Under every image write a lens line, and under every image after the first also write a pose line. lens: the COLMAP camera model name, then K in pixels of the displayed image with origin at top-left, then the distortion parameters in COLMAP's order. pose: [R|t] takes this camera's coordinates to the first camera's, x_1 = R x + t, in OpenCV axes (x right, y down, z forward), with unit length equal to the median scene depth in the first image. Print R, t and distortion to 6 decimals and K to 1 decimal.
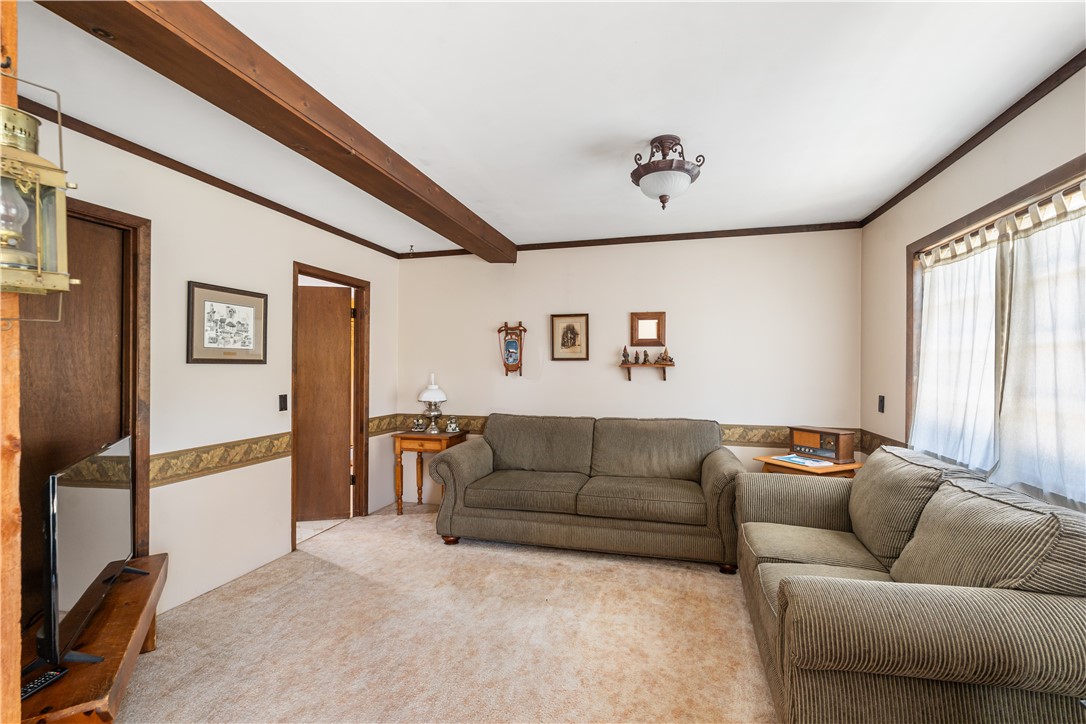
lens RADIAL K [[479.0, 0, 543.0], [0, 479.0, 366.7], [0, 0, 1]] dist [0.000965, 0.000111]
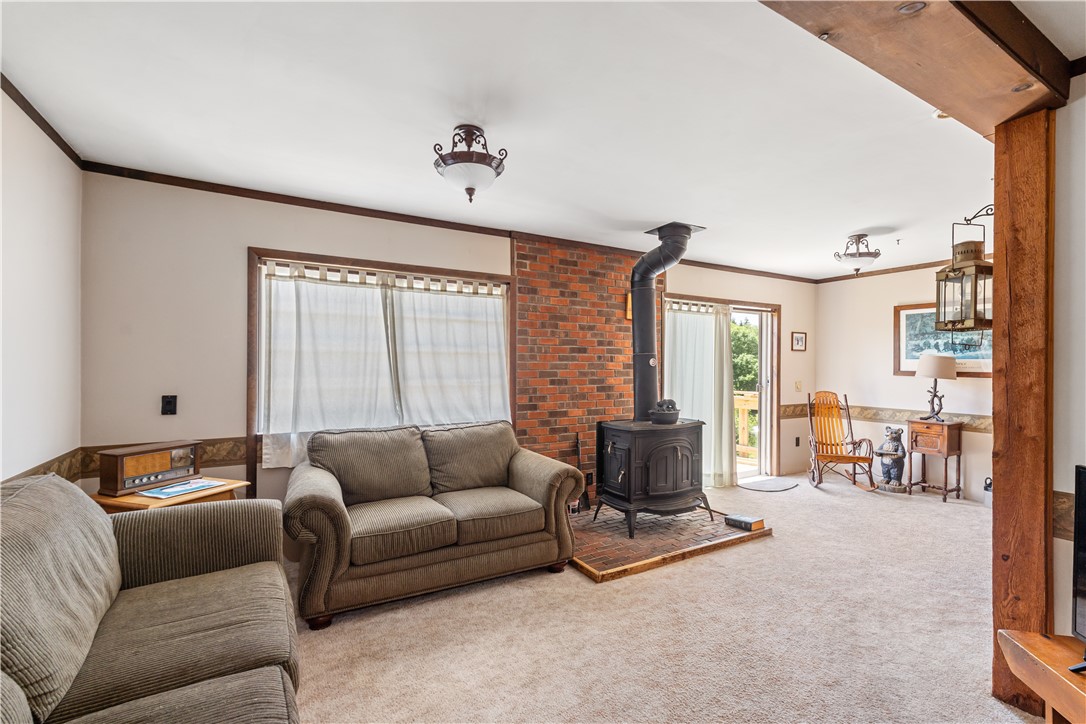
lens RADIAL K [[479.4, 0, 555.7], [0, 479.4, 364.1], [0, 0, 1]] dist [-0.000838, -0.000029]
pose [[-0.721303, -0.006350, 0.692590, -0.324748], [-0.007541, 0.999971, 0.001314, -0.001673], [-0.692578, -0.004275, -0.721330, 0.936401]]
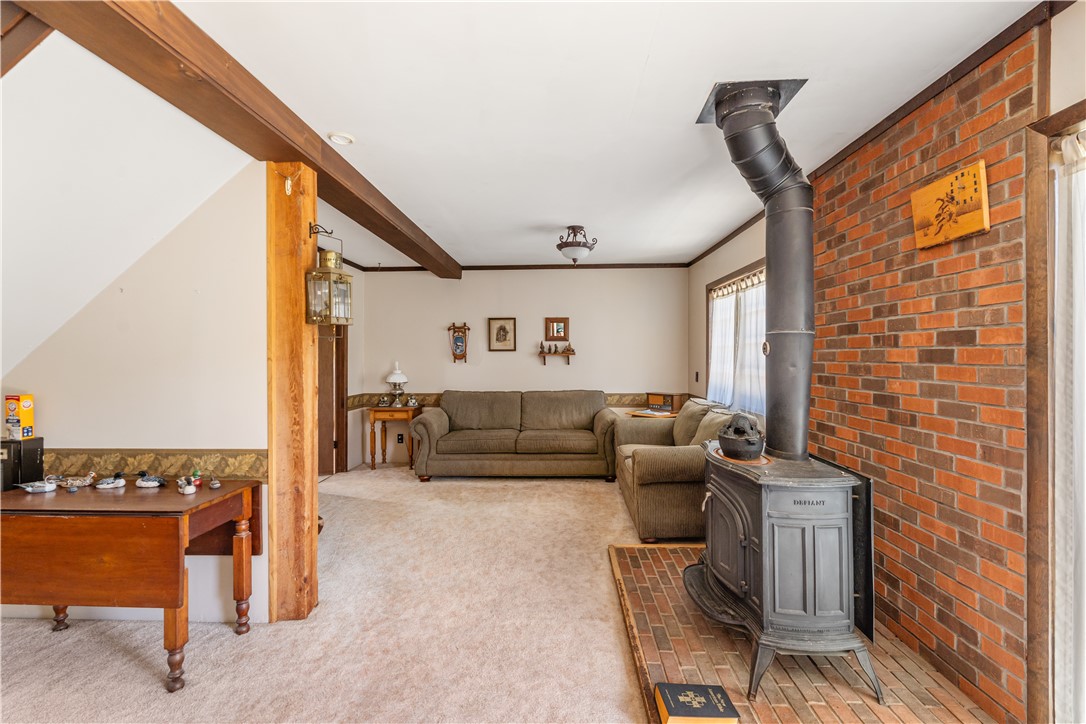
lens RADIAL K [[480.8, 0, 540.8], [0, 480.8, 356.3], [0, 0, 1]] dist [0.001254, 0.000178]
pose [[0.974396, -0.005995, 0.224757, -0.159932], [0.005871, 0.999982, 0.001222, 0.000812], [-0.224760, 0.000128, 0.974414, -0.412788]]
